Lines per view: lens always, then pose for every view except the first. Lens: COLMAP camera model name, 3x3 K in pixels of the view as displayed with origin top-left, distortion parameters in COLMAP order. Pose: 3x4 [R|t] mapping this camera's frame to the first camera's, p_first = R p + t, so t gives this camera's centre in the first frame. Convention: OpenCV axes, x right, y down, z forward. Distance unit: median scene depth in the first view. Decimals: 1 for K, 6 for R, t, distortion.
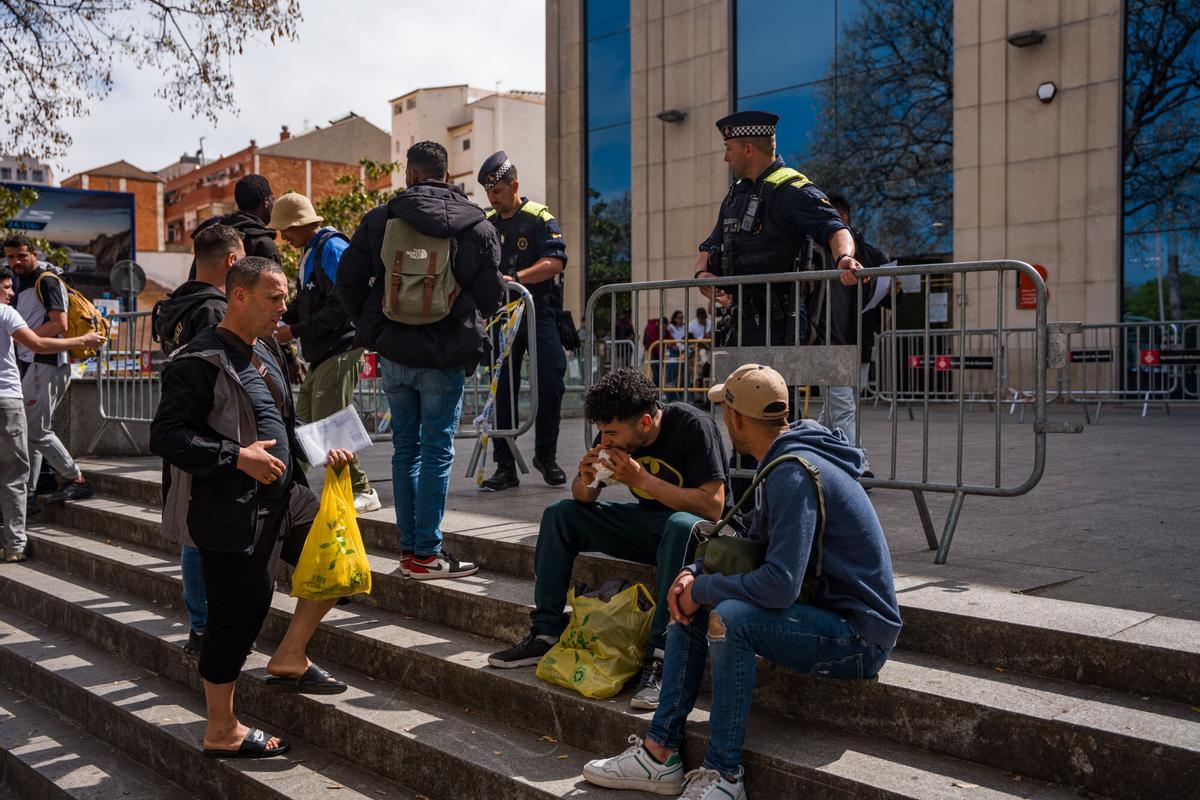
lens RADIAL K [[1172.2, 0, 600.0], [0, 1172.2, 400.0], [0, 0, 1]] dist [-0.093583, -0.009618]
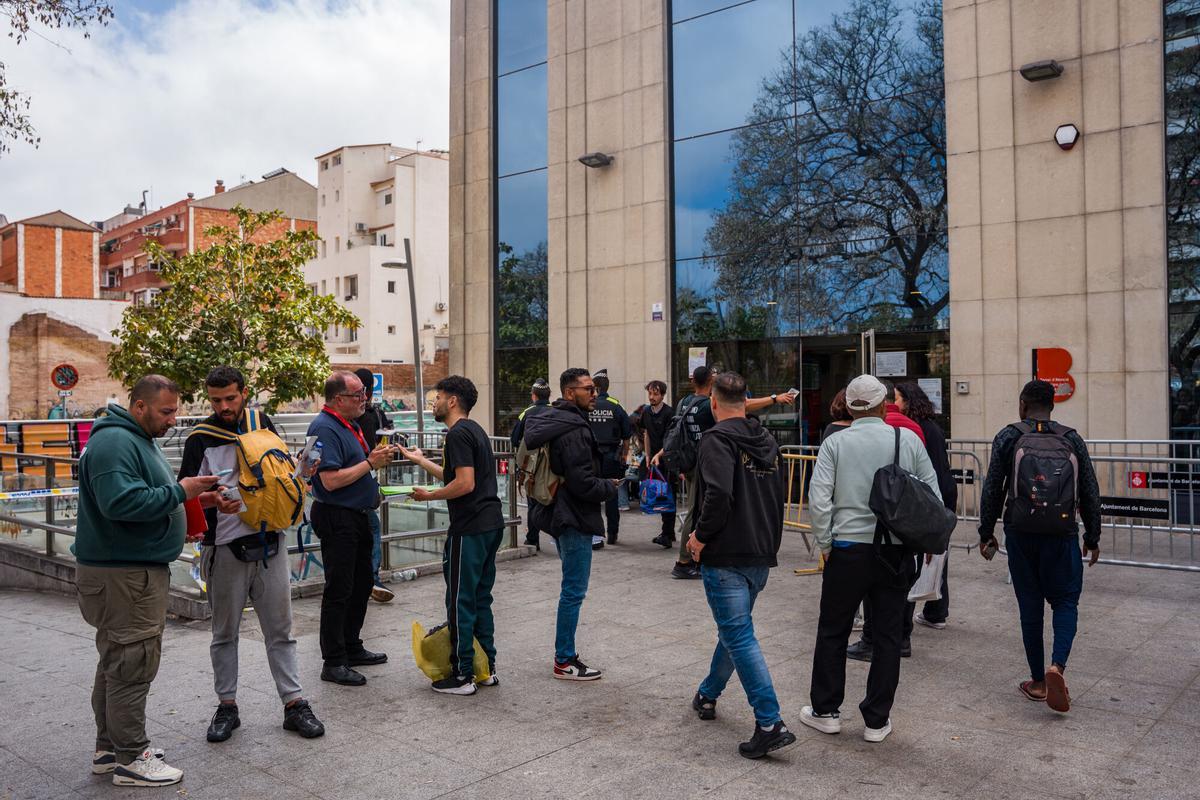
lens RADIAL K [[1012.1, 0, 644.8], [0, 1012.1, 397.8], [0, 0, 1]] dist [-0.166589, 0.080126]
pose [[0.991629, -0.003510, 0.129069, 0.001677], [0.006657, 0.999691, -0.023963, -0.046316], [-0.128945, 0.024622, 0.991346, 0.242813]]
